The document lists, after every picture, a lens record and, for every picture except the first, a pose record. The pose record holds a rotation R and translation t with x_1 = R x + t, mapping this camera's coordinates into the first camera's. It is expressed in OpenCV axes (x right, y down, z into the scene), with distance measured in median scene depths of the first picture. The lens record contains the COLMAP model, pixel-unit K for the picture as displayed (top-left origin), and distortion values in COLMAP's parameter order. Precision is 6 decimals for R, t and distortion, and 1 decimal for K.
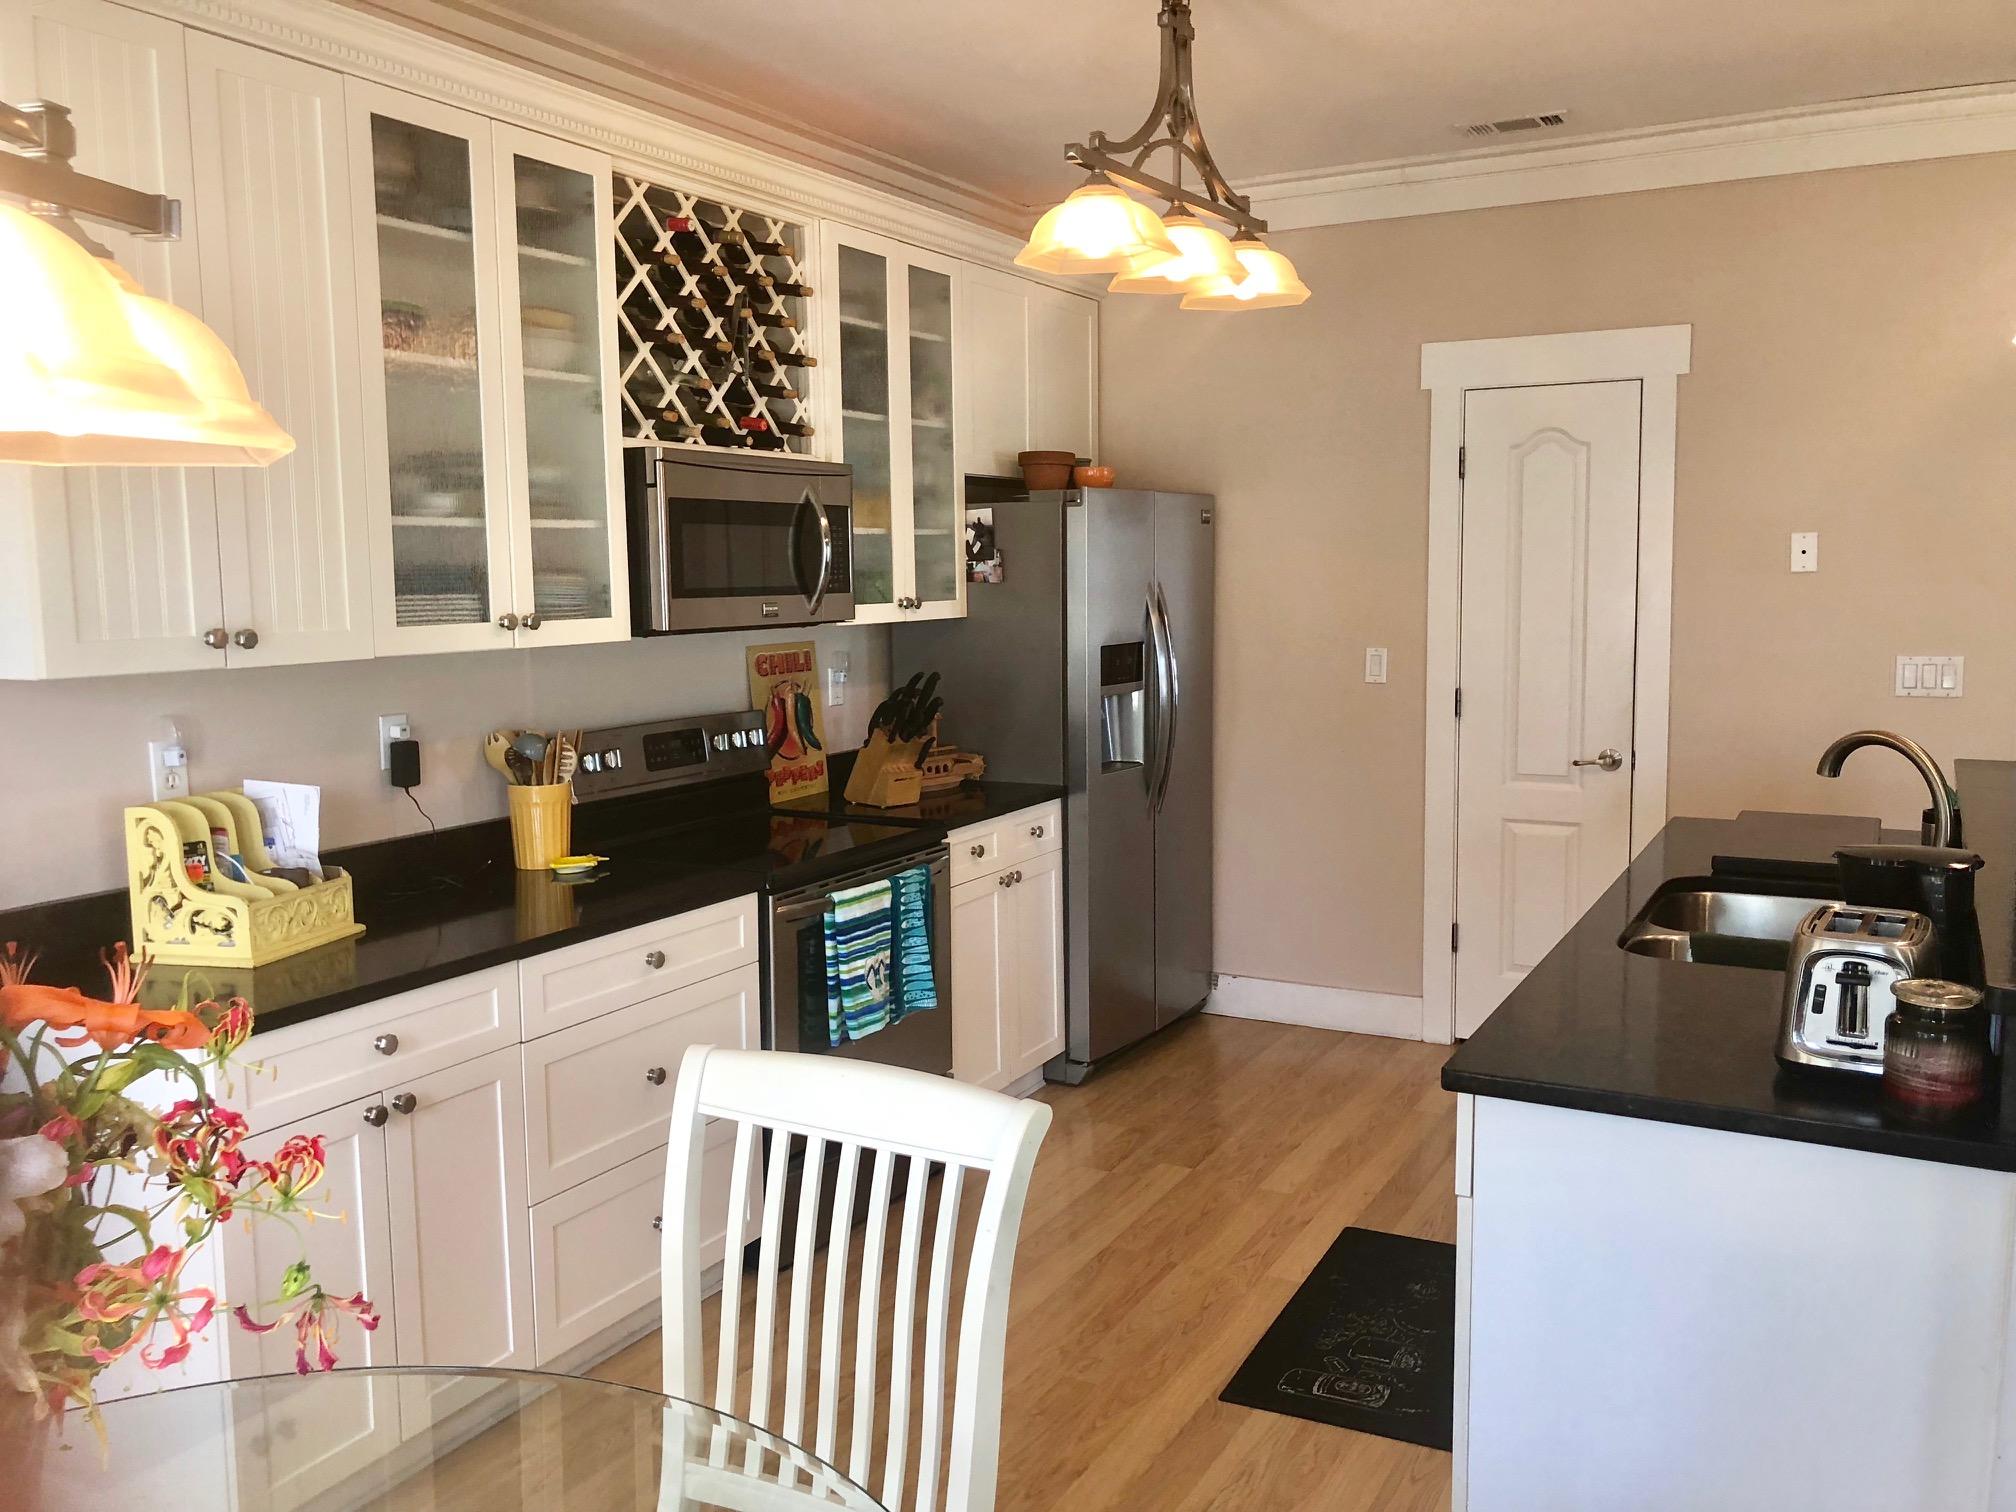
lens RADIAL K [[1650.8, 0, 1008.0], [0, 1650.8, 756.0], [0, 0, 1]] dist [0.092196, -0.210316]
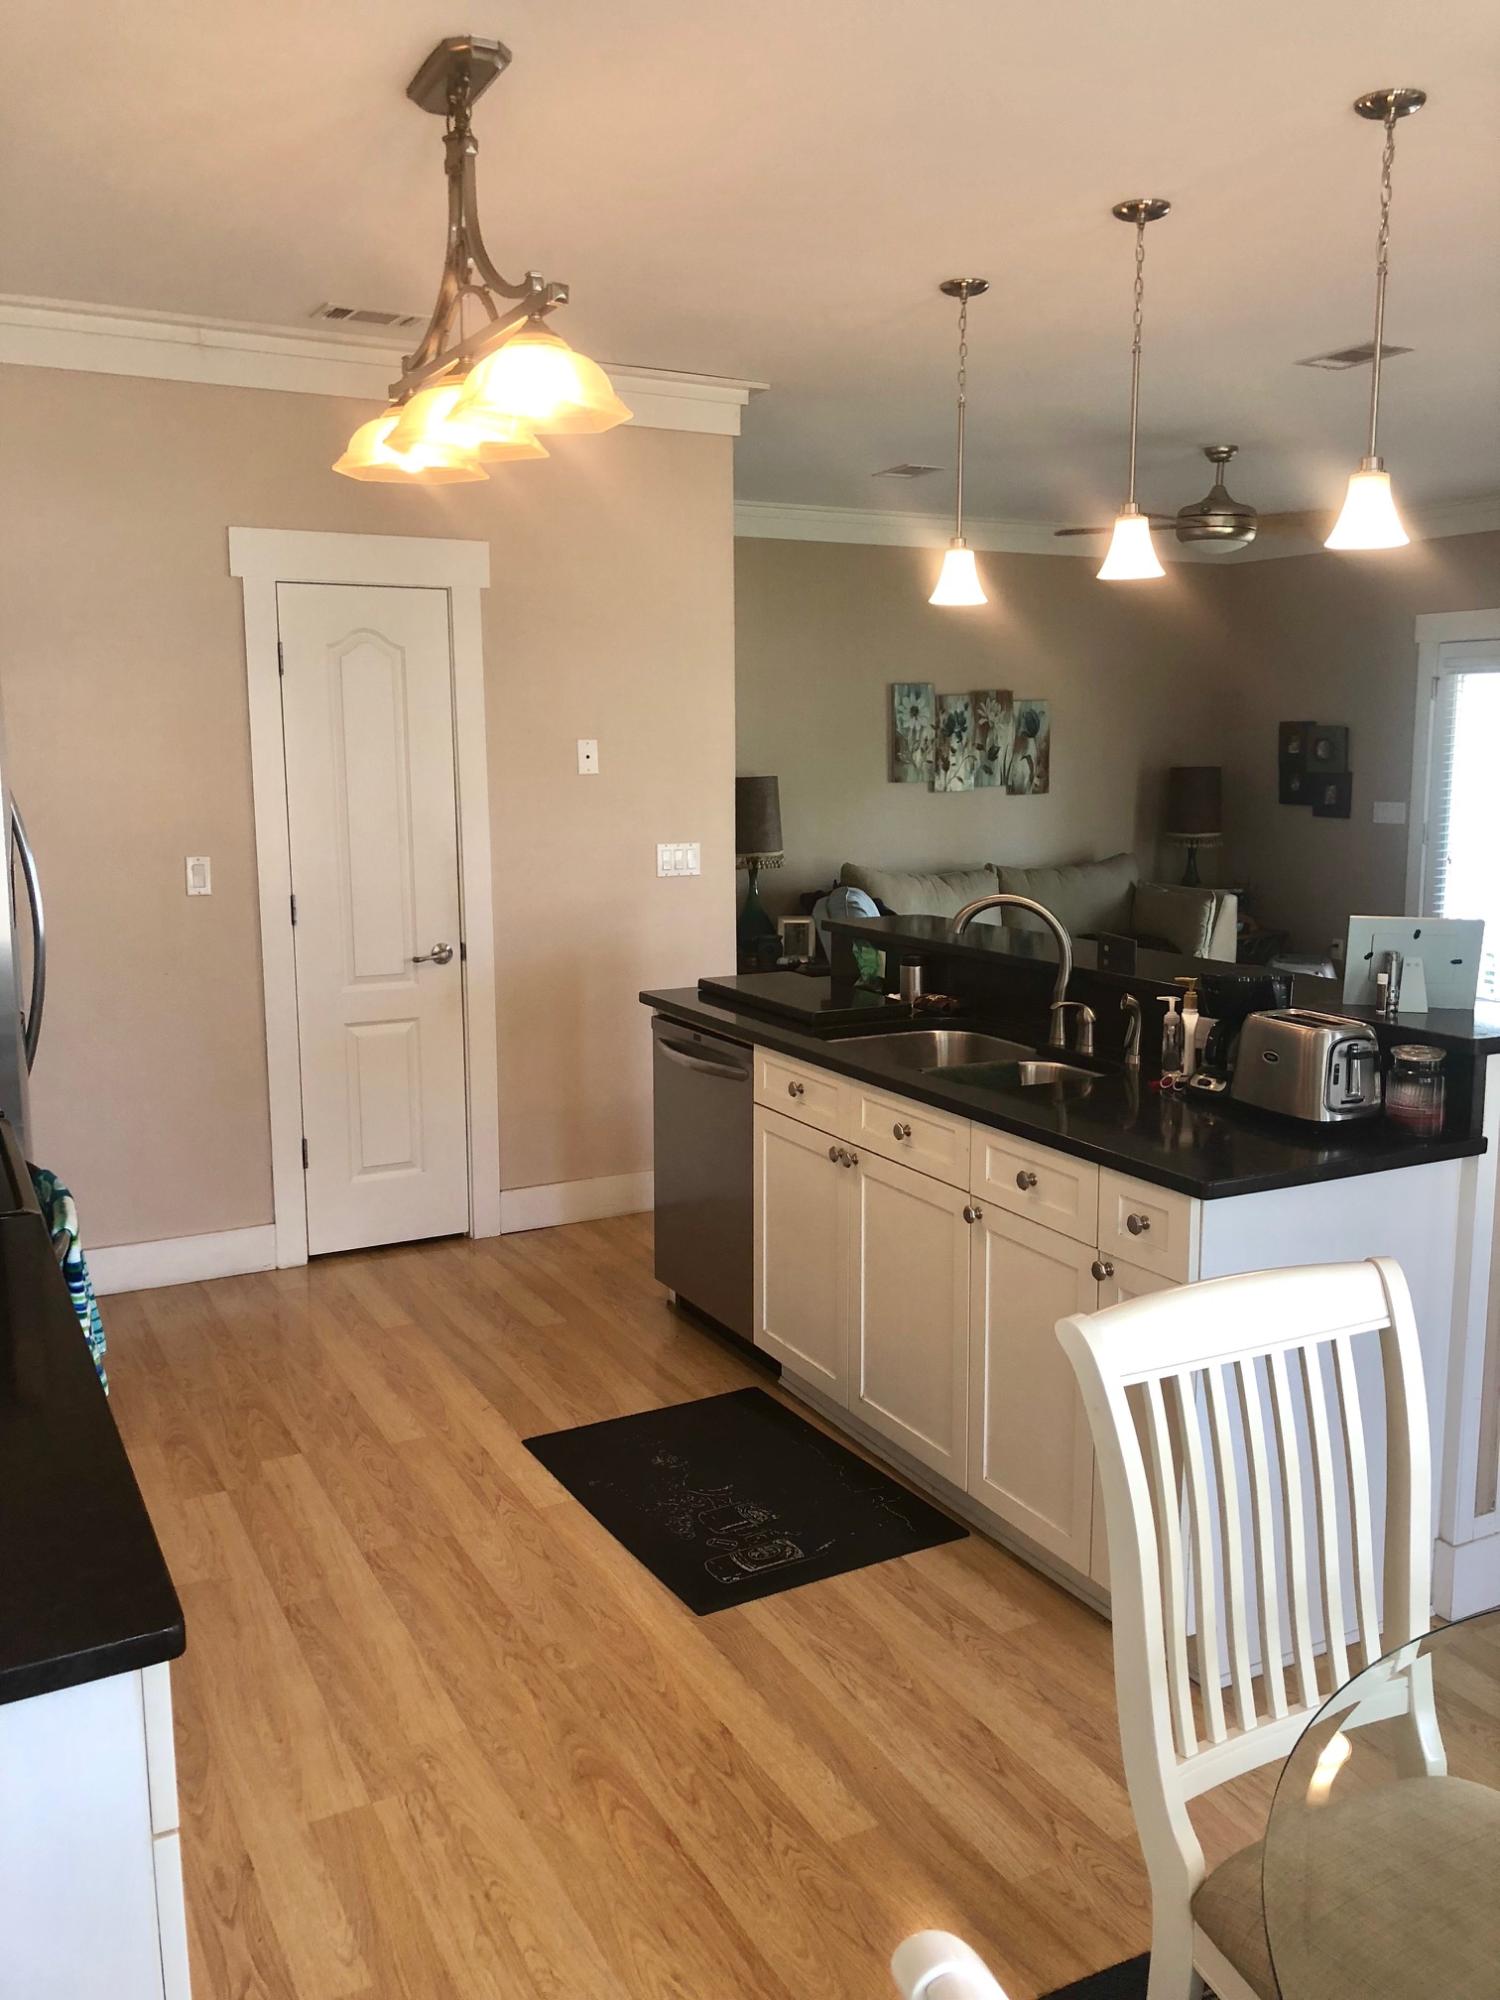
lens RADIAL K [[1637.7, 0, 750.0], [0, 1637.7, 1000.0], [0, 0, 1]] dist [0.092196, -0.210316]
pose [[0.549883, -0.116112, 0.827132, -0.406991], [0.094479, 0.992581, 0.076528, -0.030939], [-0.829881, 0.036065, 0.556773, 0.273385]]
